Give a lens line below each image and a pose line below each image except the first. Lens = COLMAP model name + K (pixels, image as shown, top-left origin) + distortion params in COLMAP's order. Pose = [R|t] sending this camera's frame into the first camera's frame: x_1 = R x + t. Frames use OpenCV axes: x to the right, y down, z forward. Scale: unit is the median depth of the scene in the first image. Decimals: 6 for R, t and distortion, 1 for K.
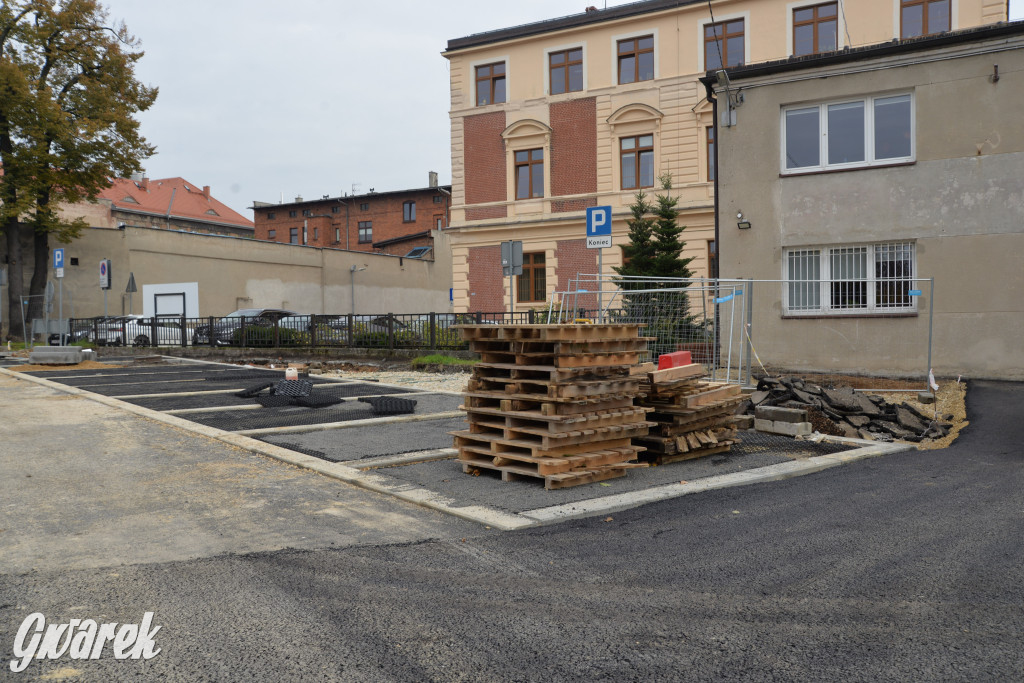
lens RADIAL K [[901.0, 0, 504.4], [0, 901.0, 348.1], [0, 0, 1]] dist [0.032089, 0.034798]
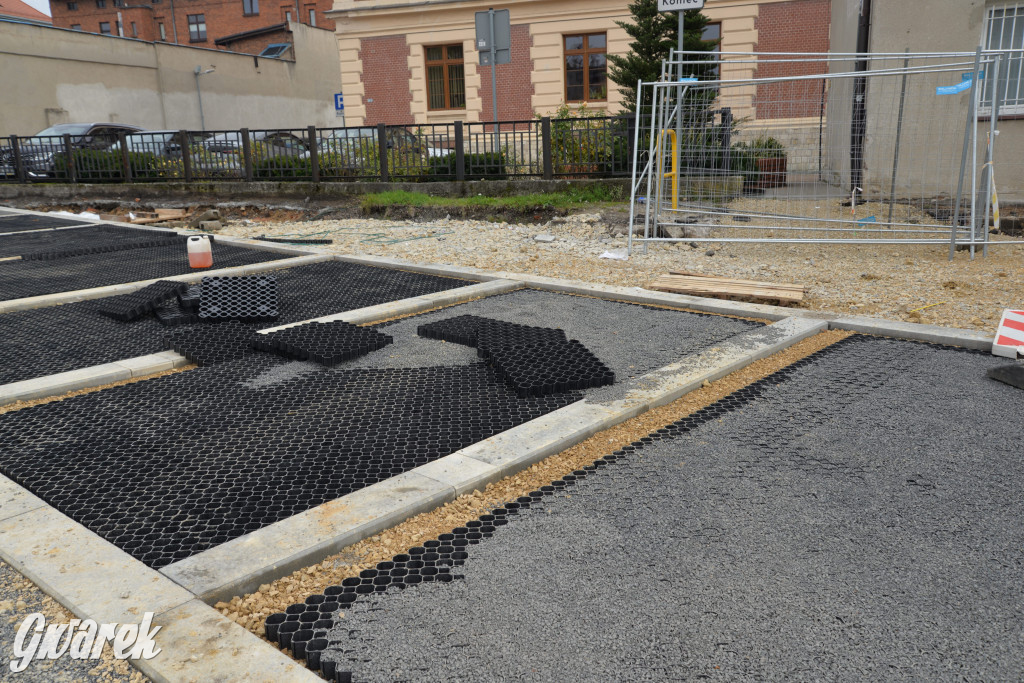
lens RADIAL K [[901.0, 0, 515.5], [0, 901.0, 347.5], [0, 0, 1]] dist [0.032089, 0.034798]
pose [[0.983653, -0.063167, 0.168632, -0.094351], [0.027791, 0.978489, 0.204420, -0.011029], [-0.177918, -0.196392, 0.964249, 0.285877]]
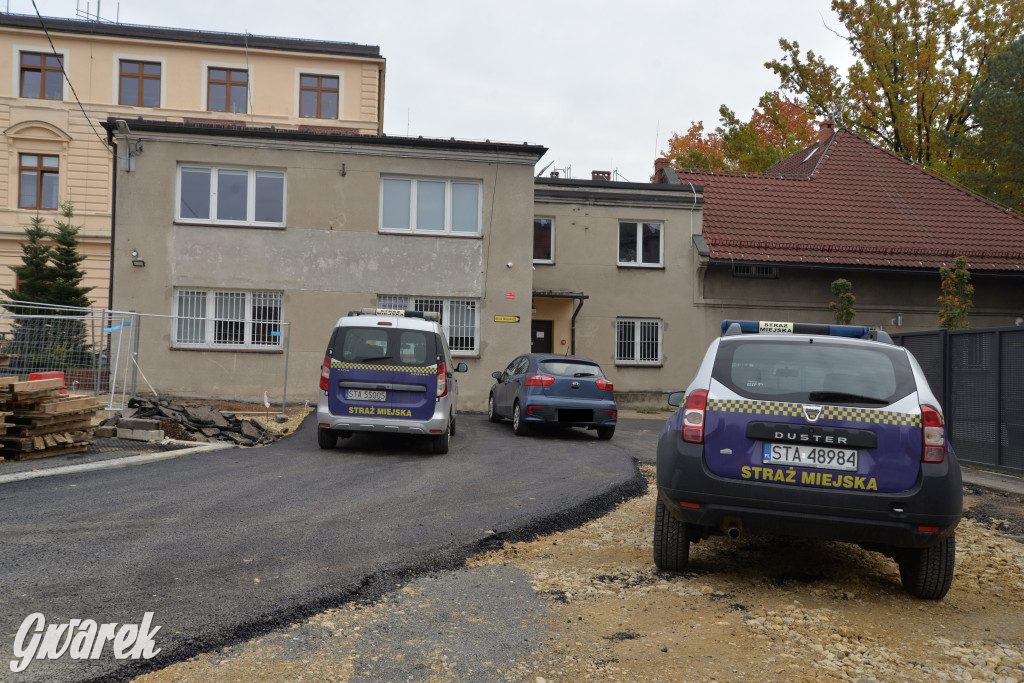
lens RADIAL K [[901.0, 0, 512.2], [0, 901.0, 342.8], [0, 0, 1]] dist [0.032089, 0.034798]
pose [[0.809971, 0.053768, 0.584000, -0.004426], [-0.026537, 0.998129, -0.055092, 0.008199], [-0.585869, 0.029125, 0.809882, -0.139540]]
